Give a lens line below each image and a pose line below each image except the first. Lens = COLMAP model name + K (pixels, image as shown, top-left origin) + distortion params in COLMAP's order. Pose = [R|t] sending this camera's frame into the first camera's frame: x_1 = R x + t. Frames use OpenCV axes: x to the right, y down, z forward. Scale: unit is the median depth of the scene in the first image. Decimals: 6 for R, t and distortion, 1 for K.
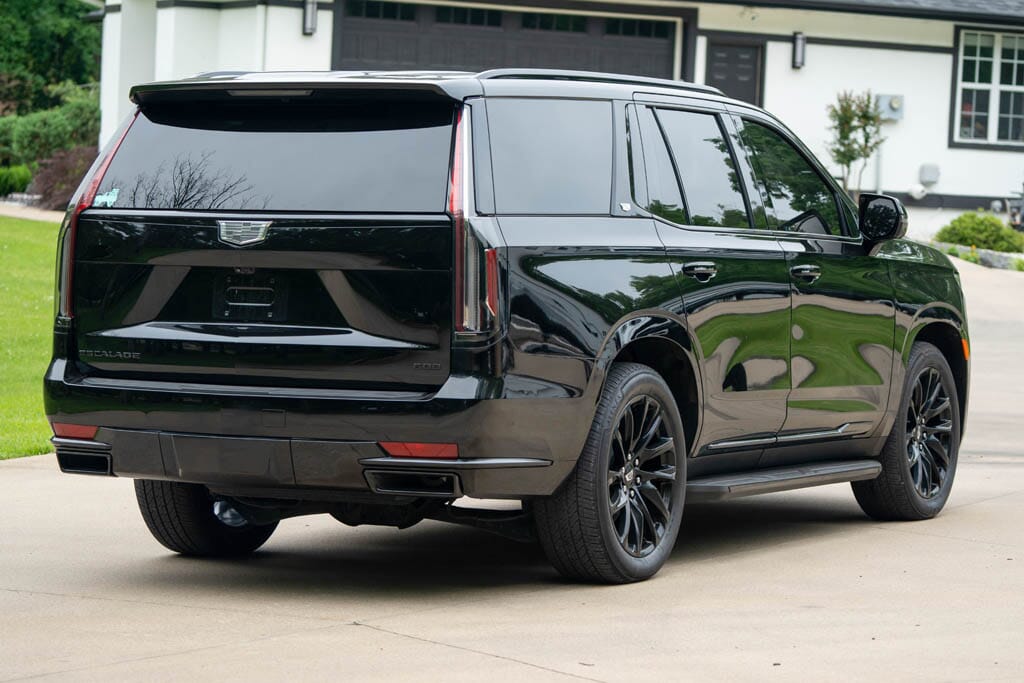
lens RADIAL K [[2711.0, 0, 512.0], [0, 2711.0, 341.5], [0, 0, 1]] dist [0.326899, 0.119997]
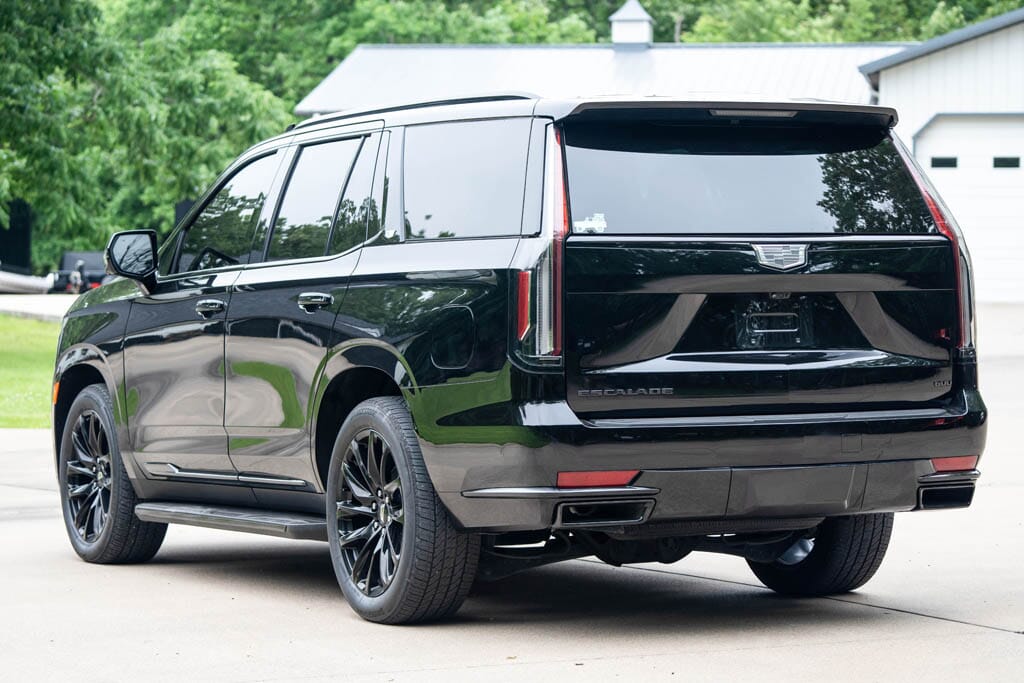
lens RADIAL K [[2711.0, 0, 512.0], [0, 2711.0, 341.5], [0, 0, 1]] dist [0.326899, 0.119997]
pose [[0.601869, -0.033615, 0.797887, -0.926884], [0.053296, 0.998577, 0.001867, -0.016599], [-0.796814, 0.041401, 0.602804, 0.490380]]
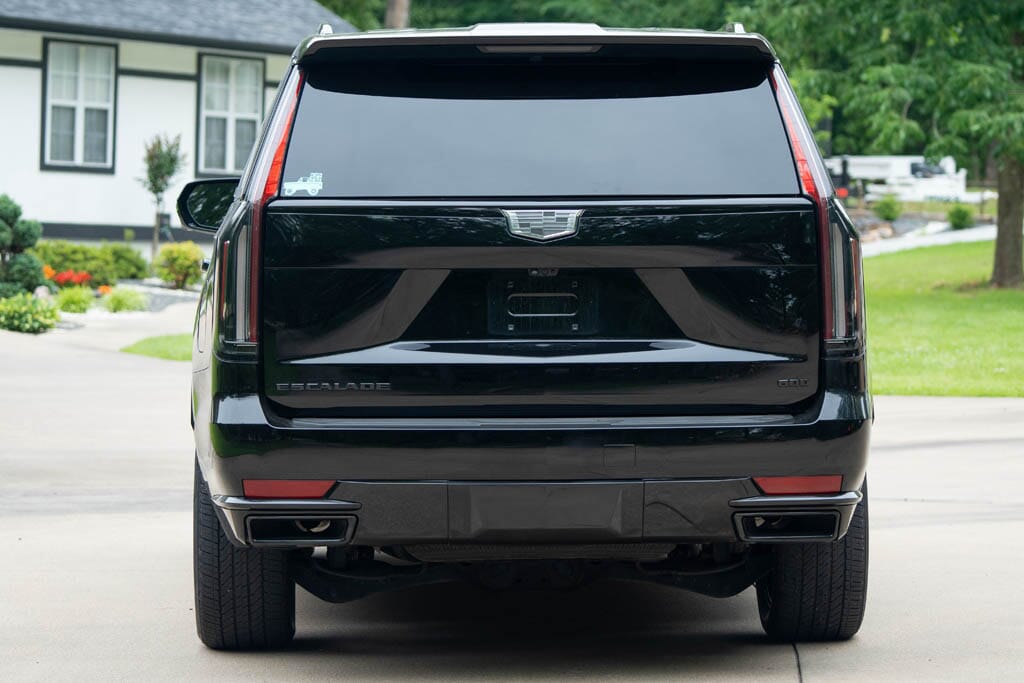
lens RADIAL K [[2757.1, 0, 512.0], [0, 2757.1, 341.5], [0, 0, 1]] dist [0.683706, -0.141722]
pose [[0.878533, -0.030479, 0.476709, -0.489203], [0.038617, 0.999228, -0.007279, -0.000392], [-0.476119, 0.024804, 0.879031, 0.295684]]
